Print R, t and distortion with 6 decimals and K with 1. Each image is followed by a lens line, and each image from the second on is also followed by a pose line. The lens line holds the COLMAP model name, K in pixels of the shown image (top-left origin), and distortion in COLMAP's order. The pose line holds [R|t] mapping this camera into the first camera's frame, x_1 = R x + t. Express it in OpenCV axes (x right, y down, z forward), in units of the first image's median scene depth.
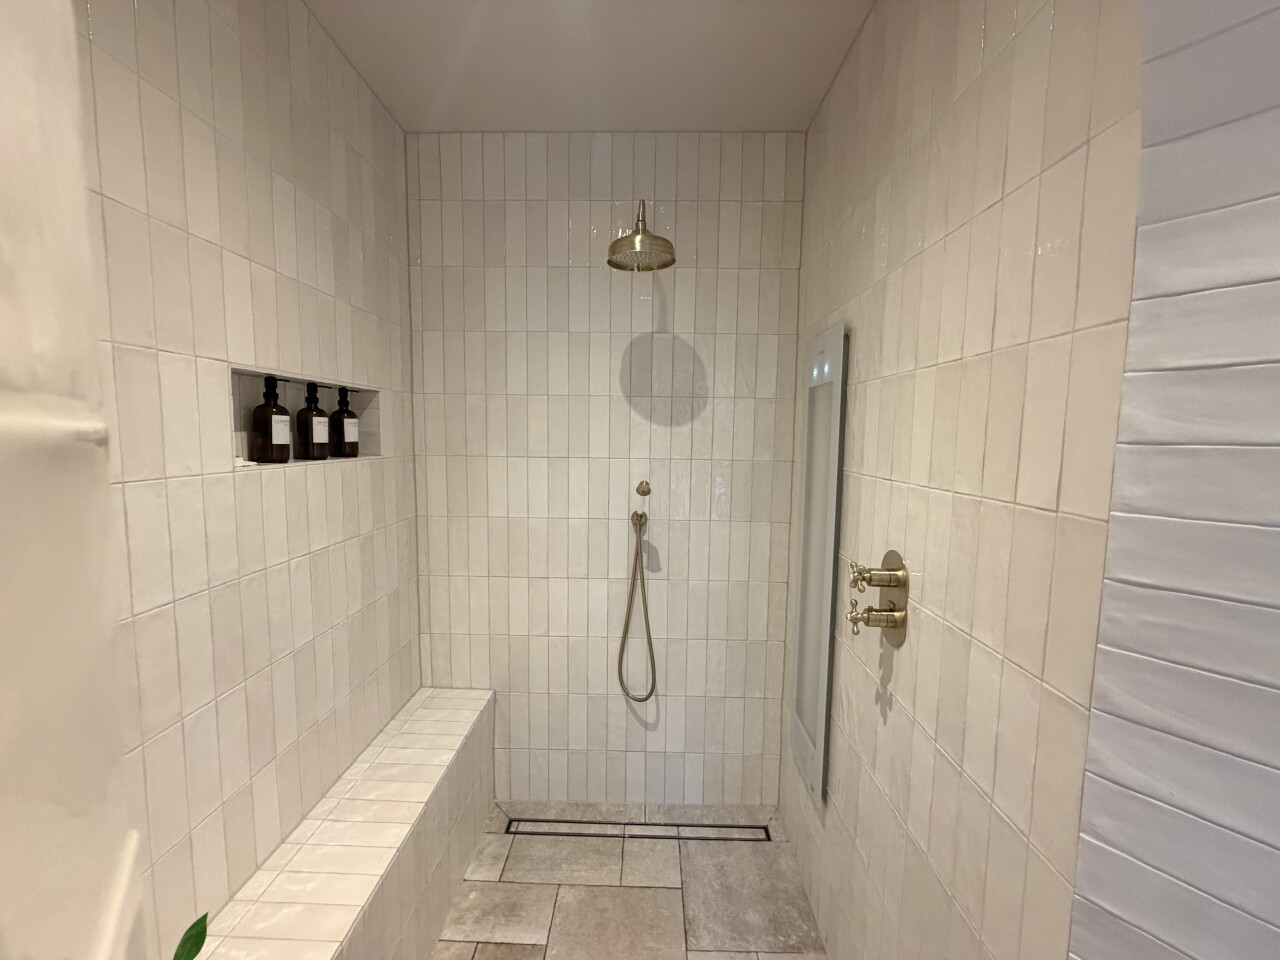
lens RADIAL K [[509.8, 0, 640.0], [0, 509.8, 478.8], [0, 0, 1]] dist [-0.000669, 0.000219]
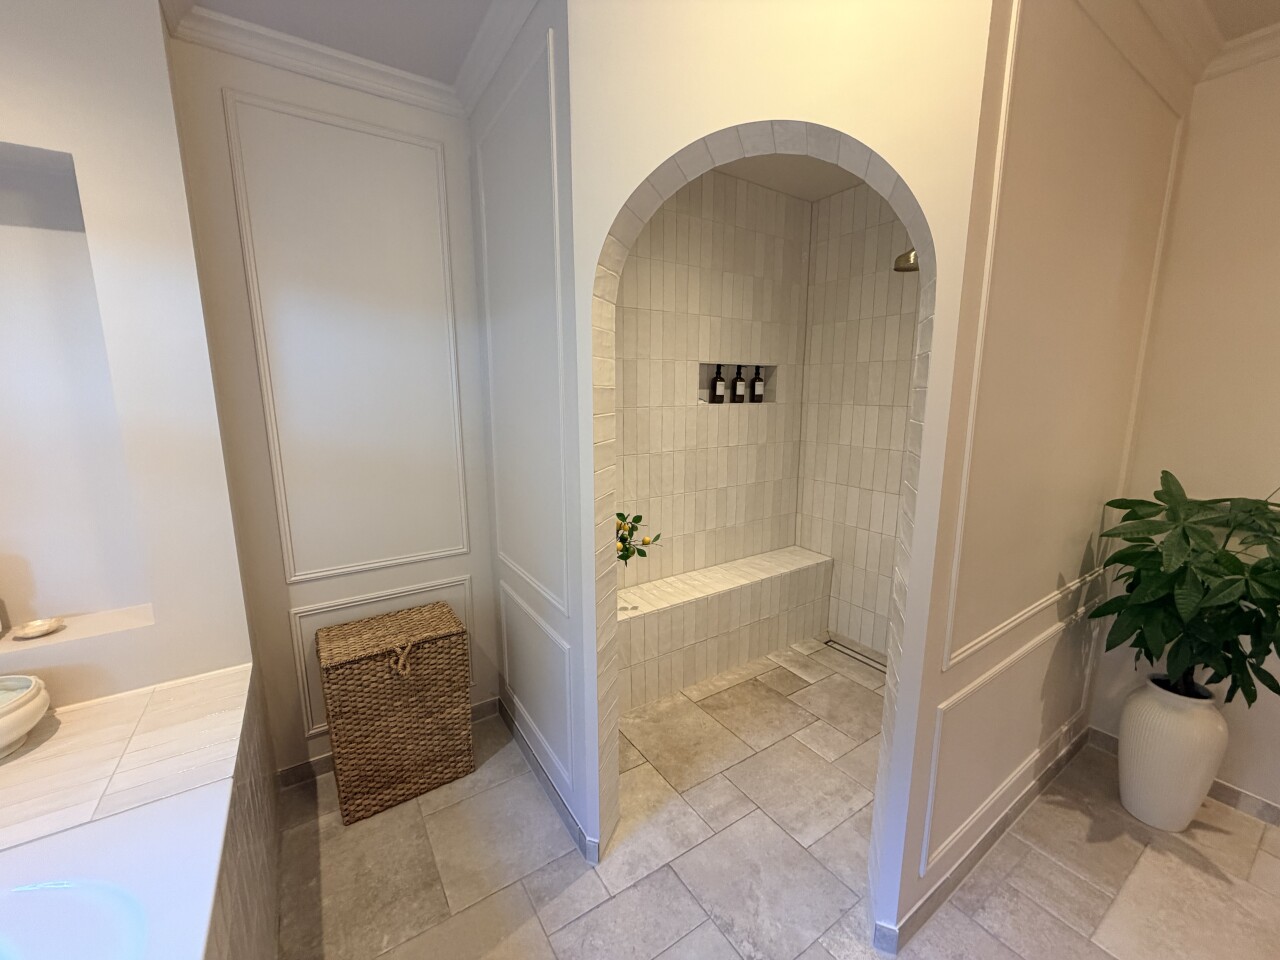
lens RADIAL K [[509.8, 0, 639.0], [0, 509.8, 478.8], [0, 0, 1]] dist [-0.000669, 0.000219]
pose [[0.567291, 0.129856, -0.813214, 0.669651], [-0.064720, 0.991465, 0.113172, 0.046183], [0.820970, -0.011570, 0.570854, -0.396036]]
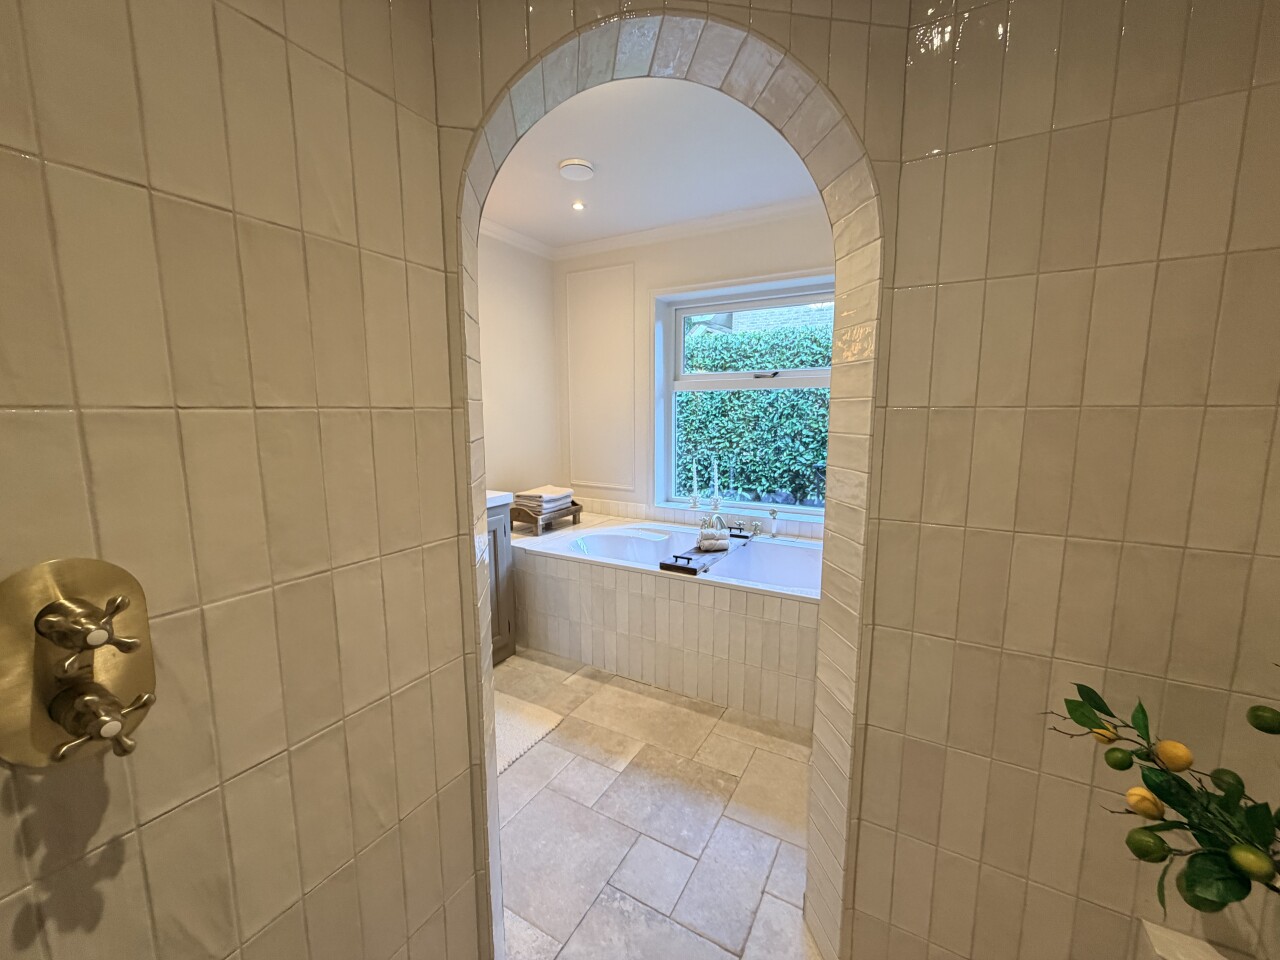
lens RADIAL K [[509.8, 0, 637.5], [0, 509.8, 479.0], [0, 0, 1]] dist [-0.000669, 0.000219]
pose [[-0.877548, -0.075432, 0.473518, -0.095167], [0.029370, 0.977238, 0.210105, -0.002092], [-0.478589, 0.198284, -0.855357, 0.688681]]
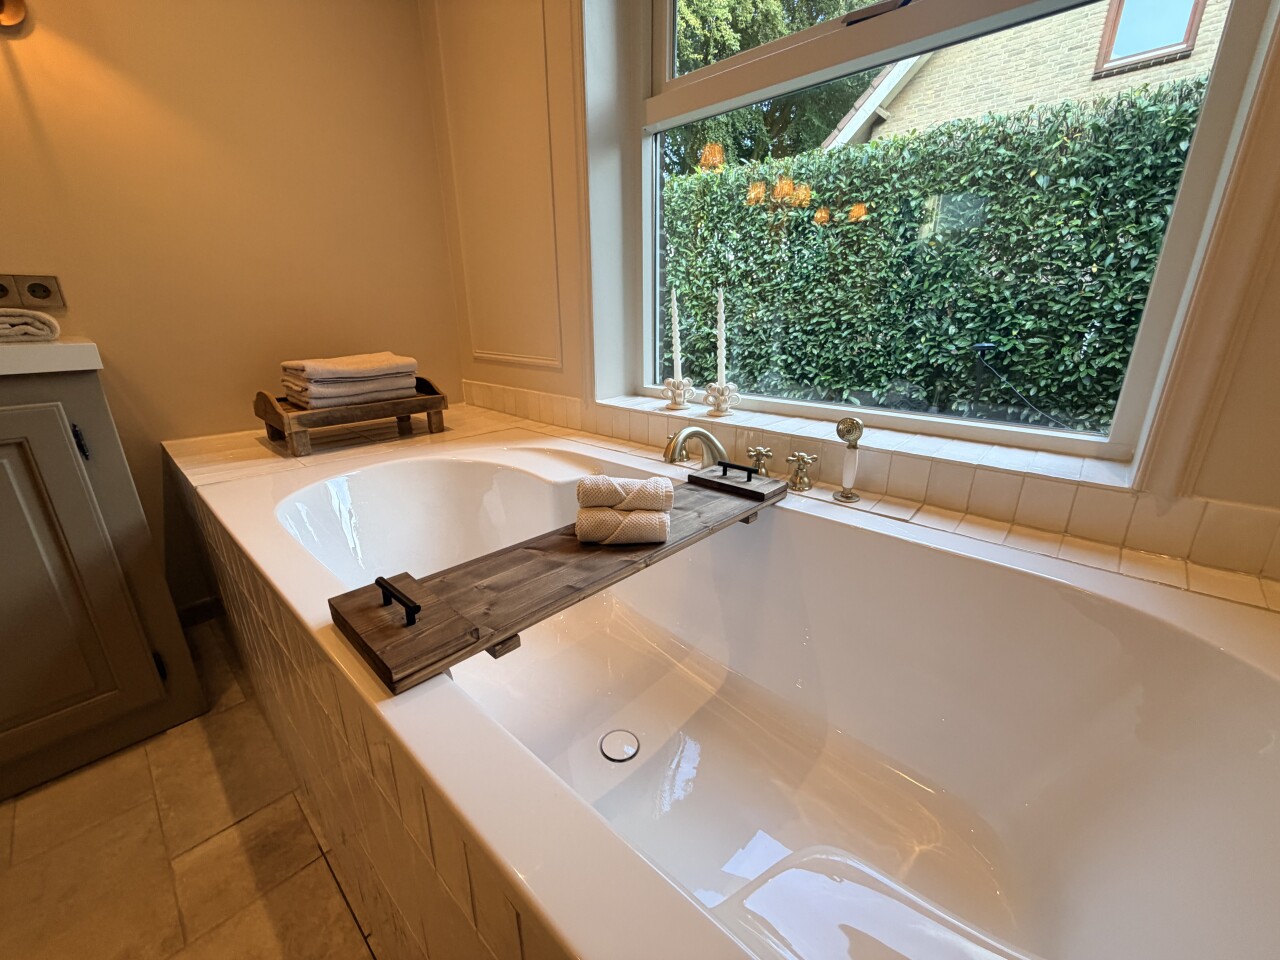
lens RADIAL K [[509.8, 0, 636.0], [0, 509.8, 479.2], [0, 0, 1]] dist [-0.000669, 0.000219]
pose [[-0.748026, -0.216477, 0.627371, 0.115353], [0.048806, 0.924804, 0.377300, 0.305213], [-0.661872, 0.312850, -0.681212, -0.404260]]
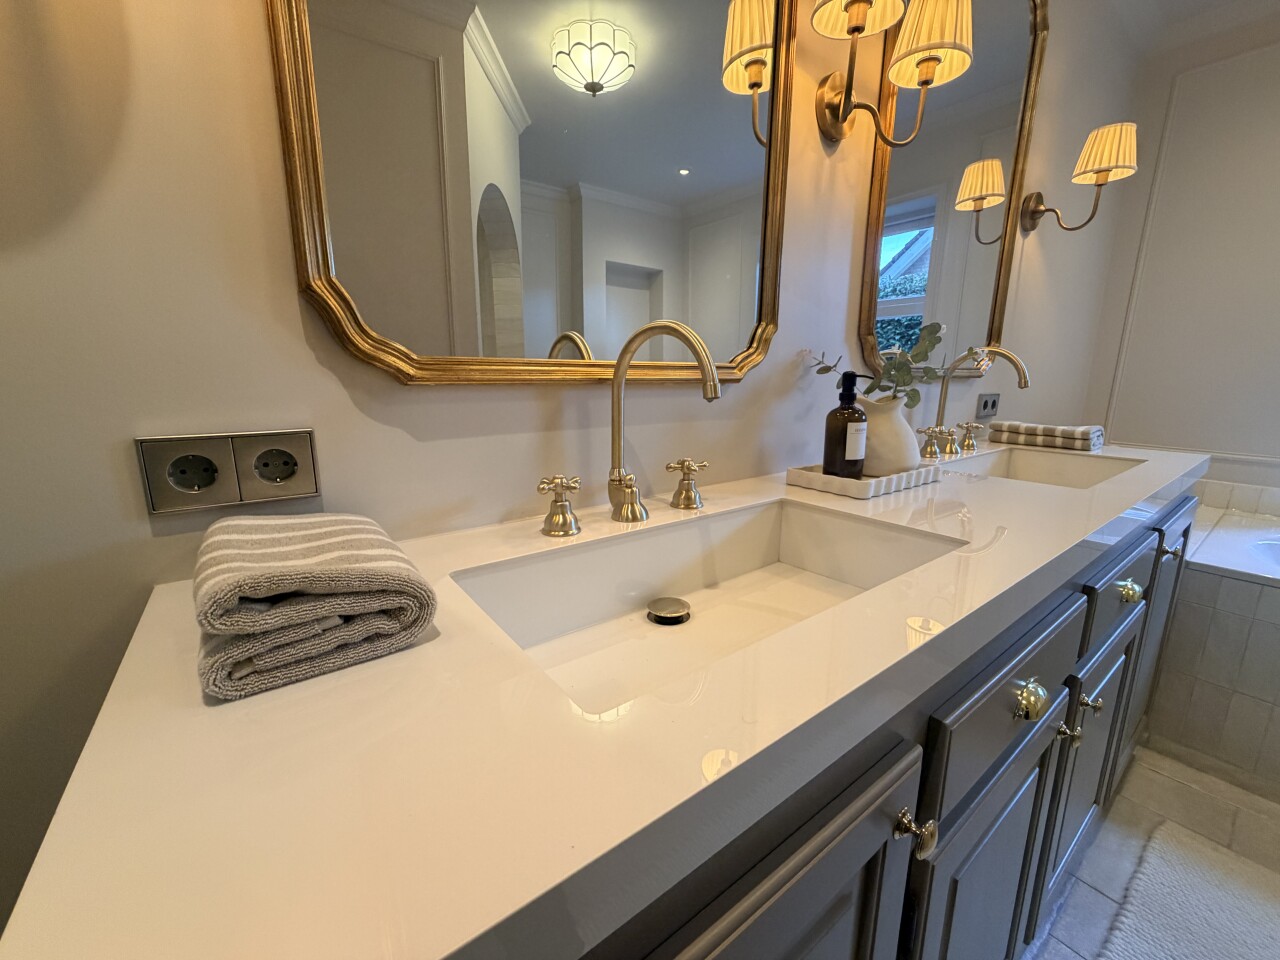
lens RADIAL K [[509.8, 0, 638.9], [0, 509.8, 479.3], [0, 0, 1]] dist [-0.000669, 0.000219]
pose [[-0.613246, -0.179267, 0.769280, 0.889781], [0.051052, 0.962874, 0.265078, 0.130813], [-0.788240, 0.201832, -0.581327, 0.732184]]
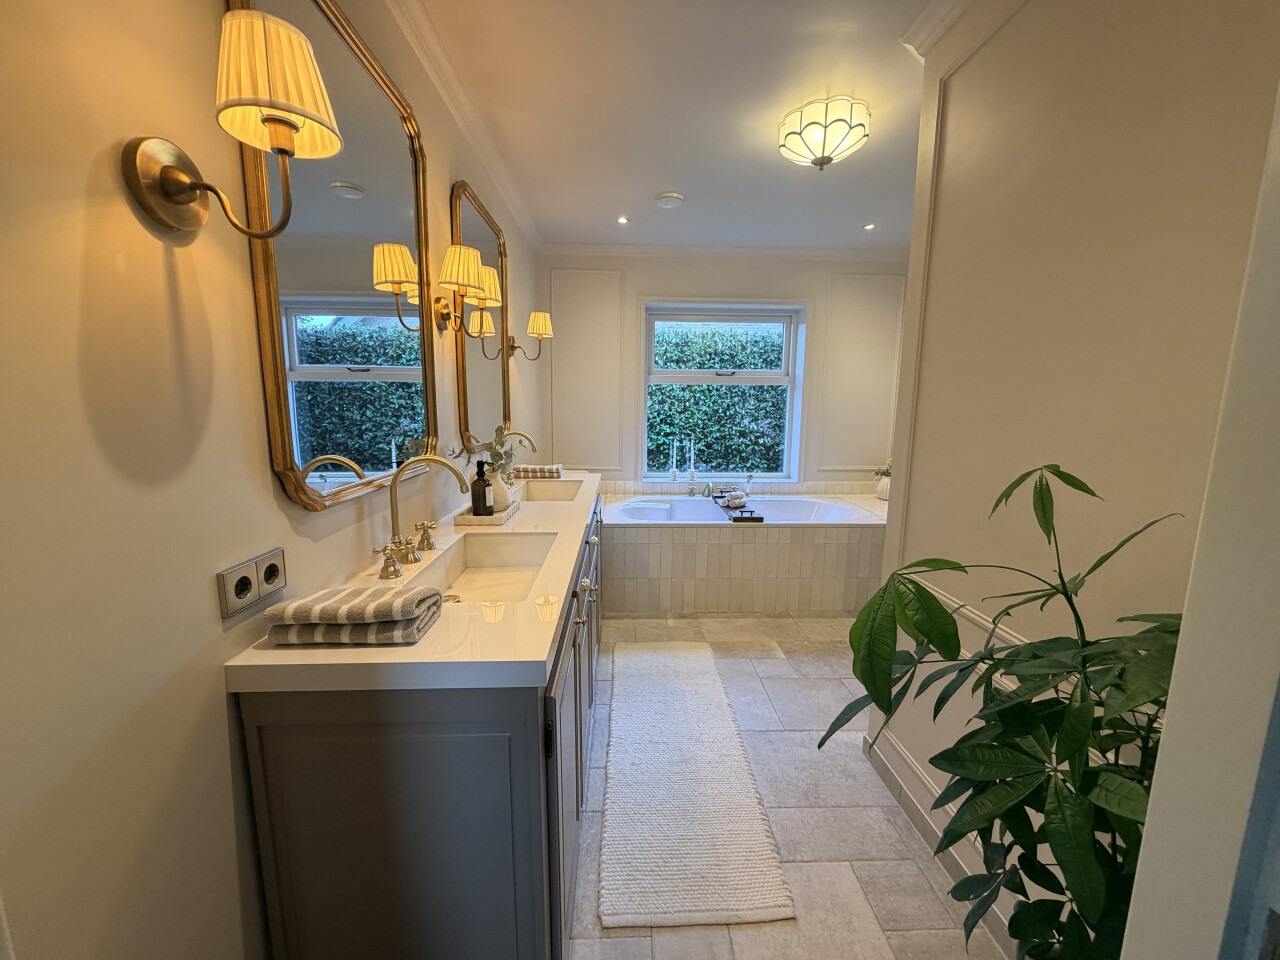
lens RADIAL K [[509.8, 0, 639.5], [0, 509.8, 478.5], [0, 0, 1]] dist [-0.000669, 0.000219]
pose [[-0.998489, -0.013989, -0.053133, 0.921982], [-0.025988, 0.972272, 0.232403, -0.035268], [0.048408, 0.233433, -0.971167, 1.238314]]
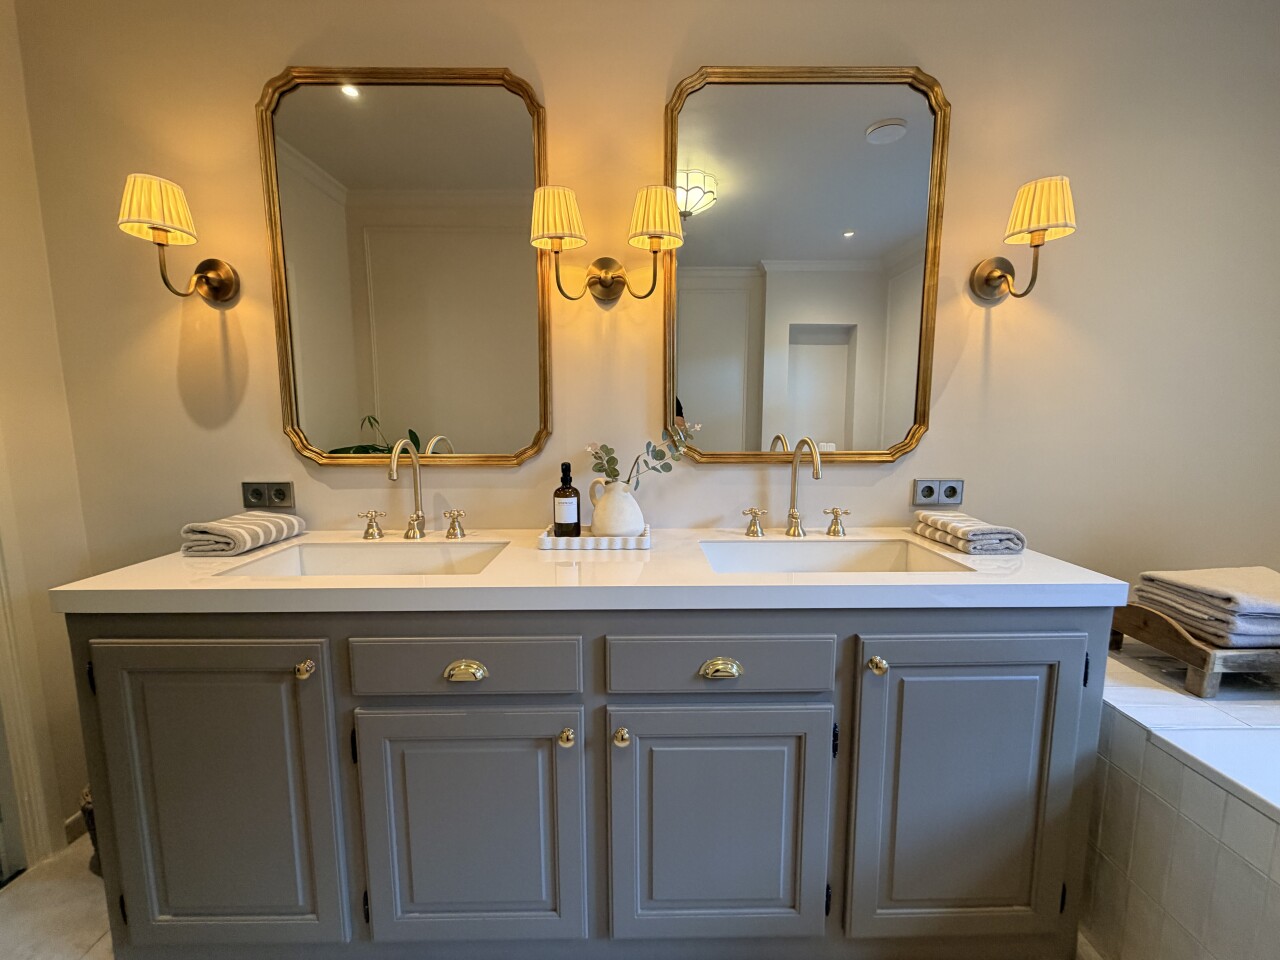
lens RADIAL K [[509.8, 0, 628.1], [0, 509.8, 475.4], [0, 0, 1]] dist [-0.000669, 0.000219]
pose [[-0.026233, -0.135163, 0.990476, 0.404654], [0.084917, 0.986934, 0.136929, 0.095194], [-0.996043, 0.087701, -0.014413, 0.140543]]
